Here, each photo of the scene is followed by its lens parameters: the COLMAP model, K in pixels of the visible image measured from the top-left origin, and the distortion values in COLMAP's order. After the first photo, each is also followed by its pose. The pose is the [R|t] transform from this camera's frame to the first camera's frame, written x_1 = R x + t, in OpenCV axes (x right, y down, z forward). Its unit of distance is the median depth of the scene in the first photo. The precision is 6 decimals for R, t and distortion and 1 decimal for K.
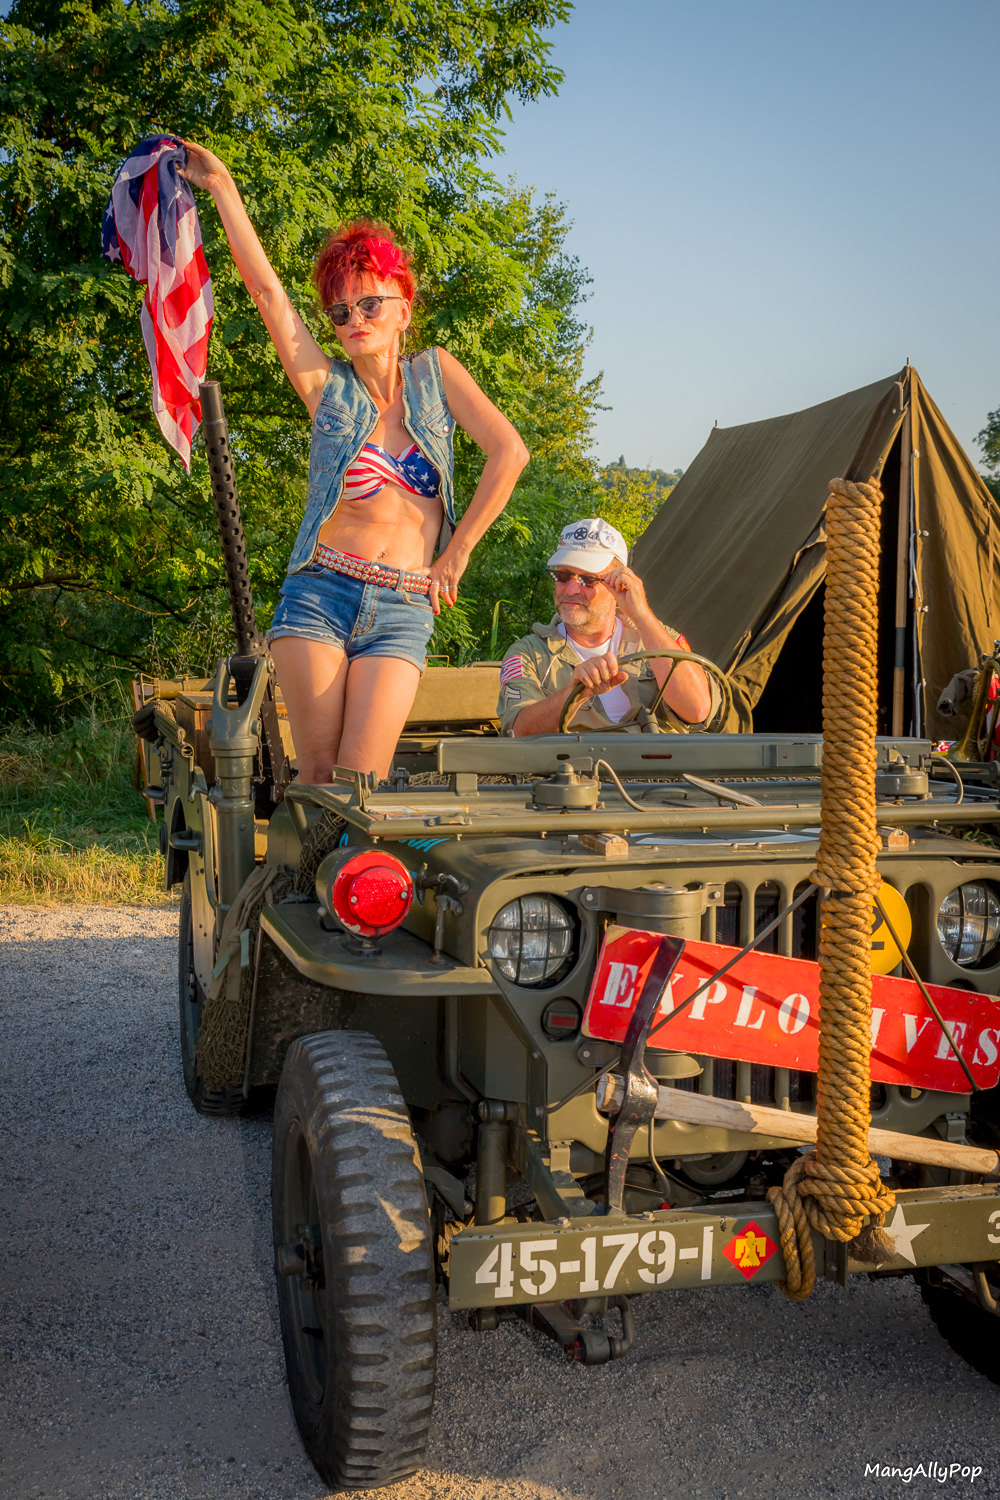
lens RADIAL K [[1685.2, 0, 496.5], [0, 1685.2, 675.7], [0, 0, 1]] dist [0.001771, -0.002585]
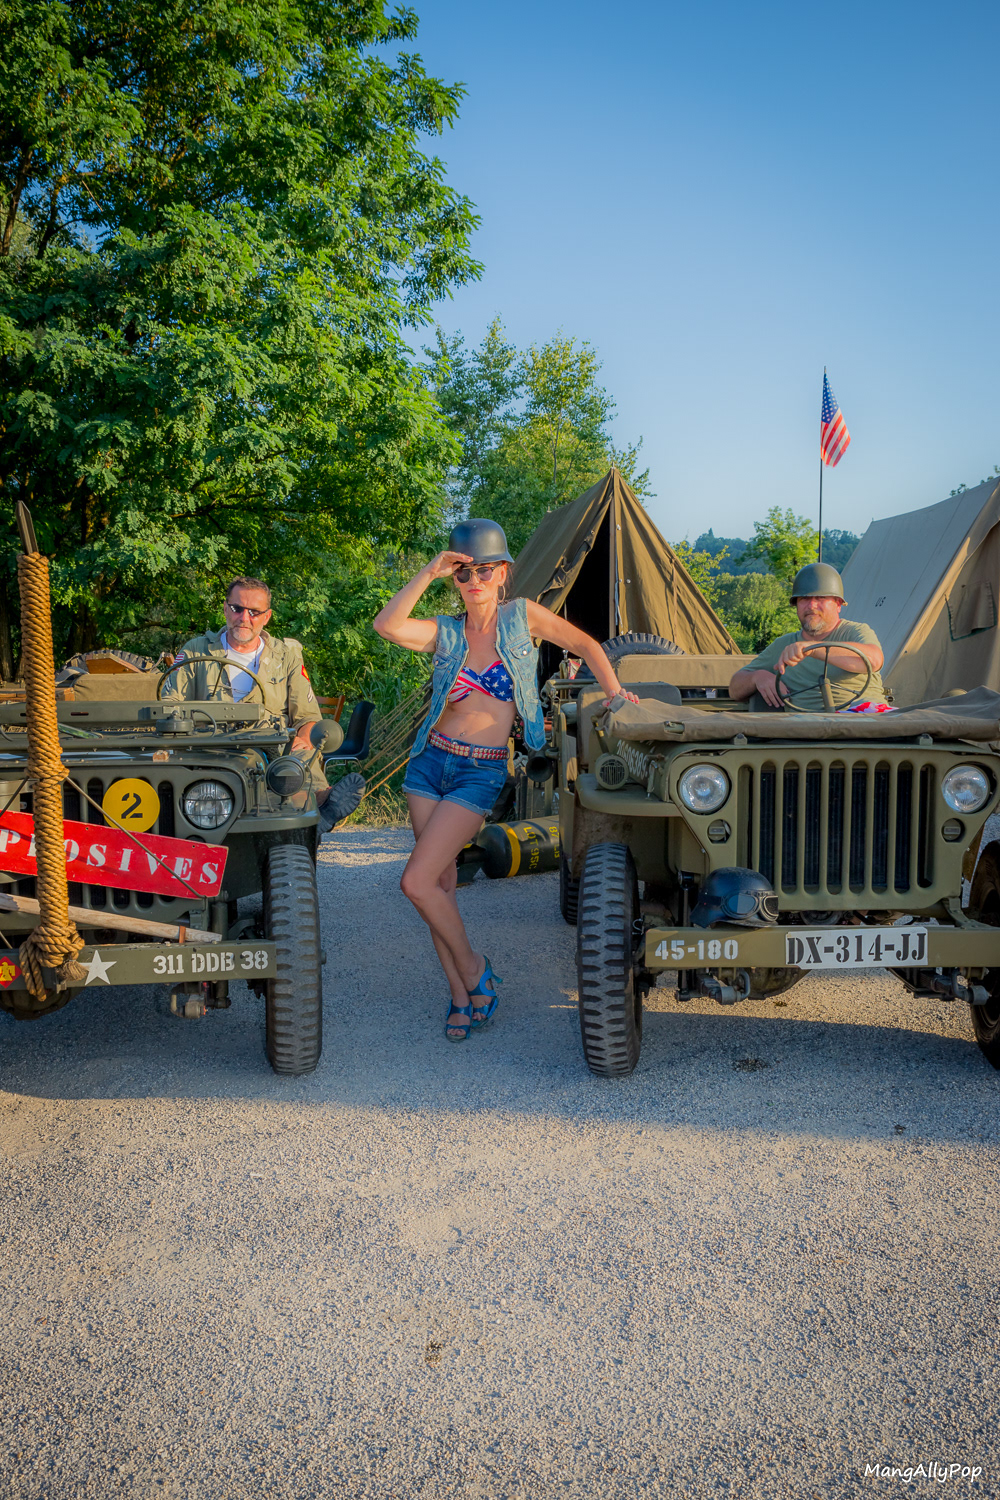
lens RADIAL K [[1208.4, 0, 515.8], [0, 1208.4, 773.2], [0, 0, 1]] dist [-0.021813, 0.007076]
pose [[0.997106, -0.008850, -0.075513, 0.229920], [0.013799, 0.997772, 0.065270, 0.012233], [0.074767, -0.066124, 0.995006, -0.074127]]
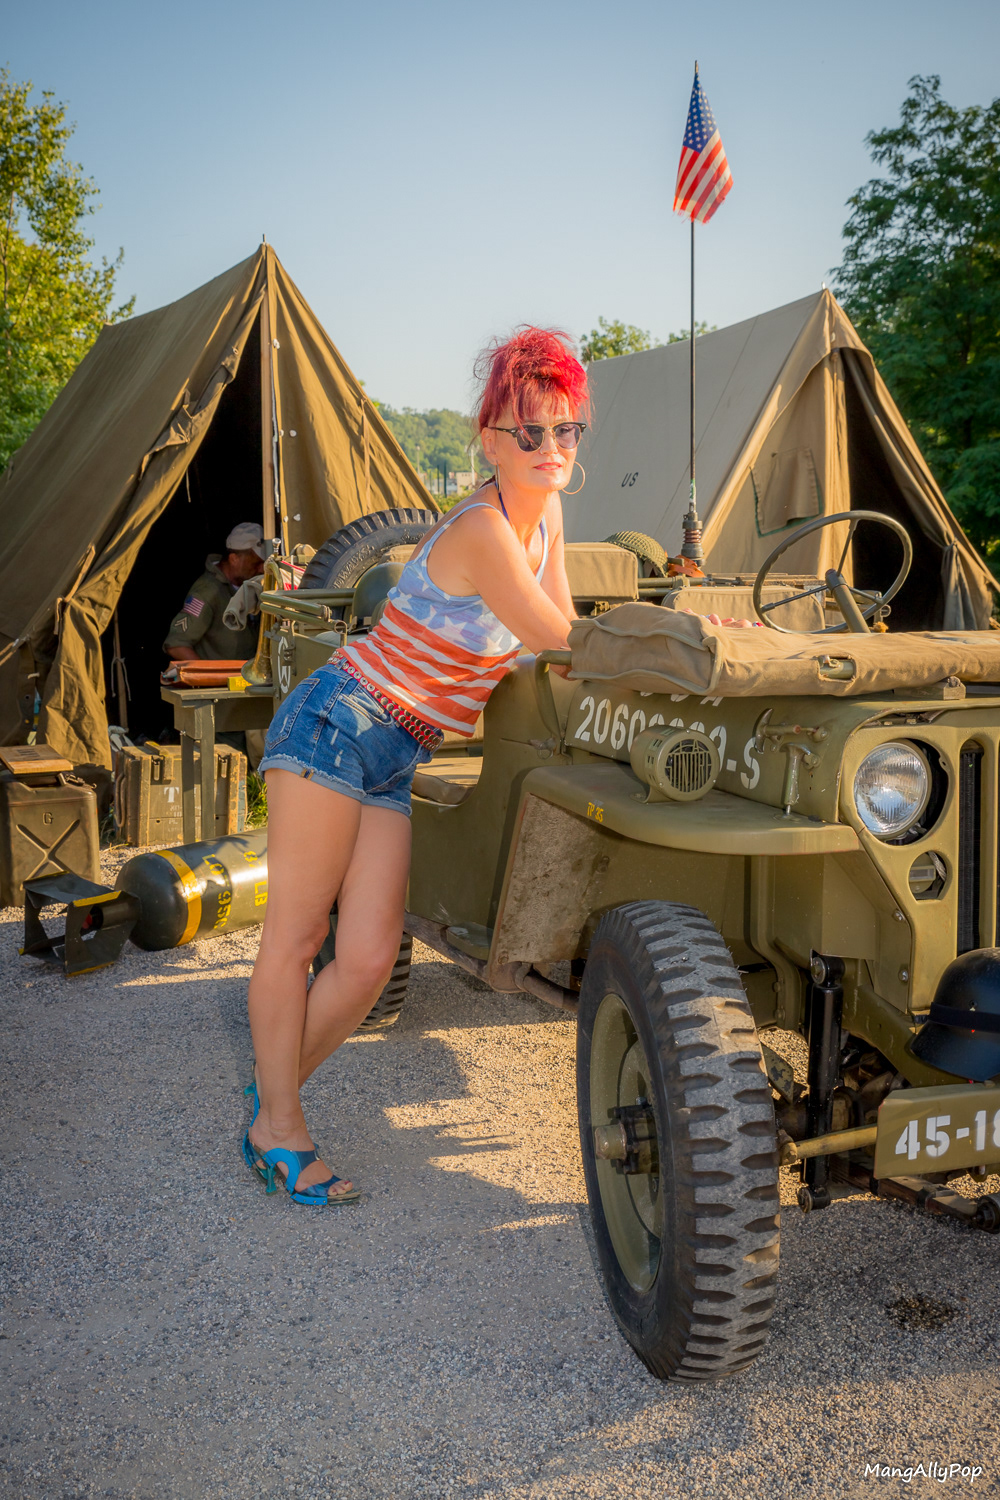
lens RADIAL K [[1715.7, 0, 495.8], [0, 1715.7, 751.6], [0, 0, 1]] dist [-0.000218, 0.003393]
pose [[0.969244, -0.043905, 0.242154, 0.127870], [0.025371, 0.996541, 0.079133, 0.014365], [-0.244791, -0.070555, 0.967005, 0.075246]]
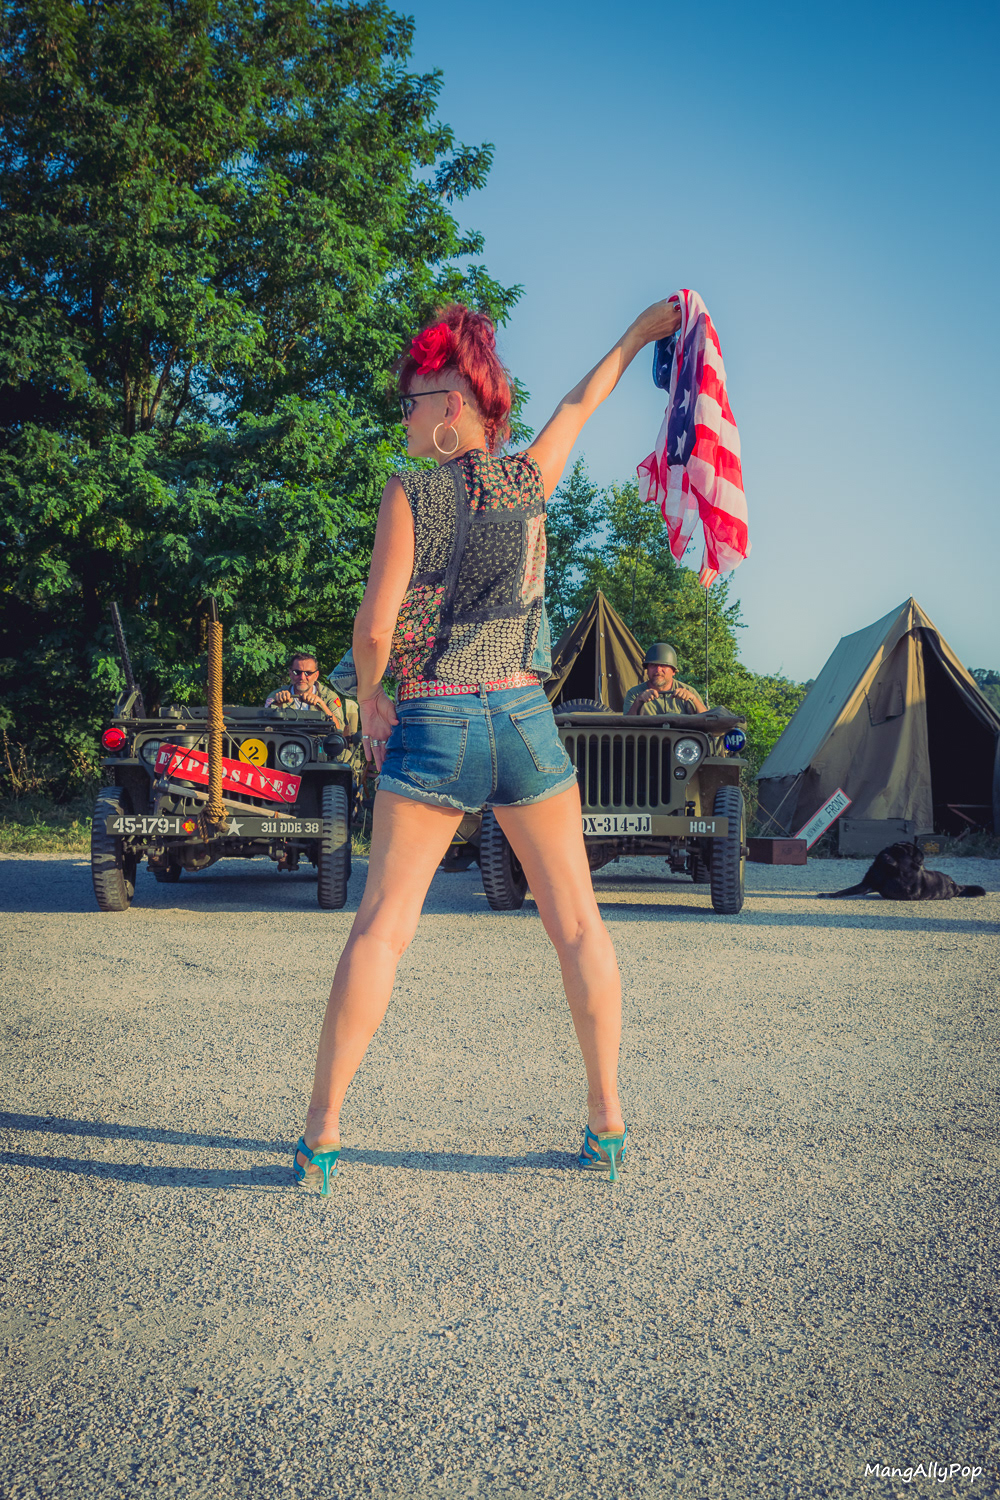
lens RADIAL K [[1289.5, 0, 510.0], [0, 1289.5, 759.7], [0, 0, 1]] dist [-0.013482, -0.003691]
pose [[0.987364, -0.004675, -0.158399, 0.368855], [-0.004620, 0.998291, -0.058263, 0.099393], [0.158400, 0.058259, 0.985655, -0.483652]]
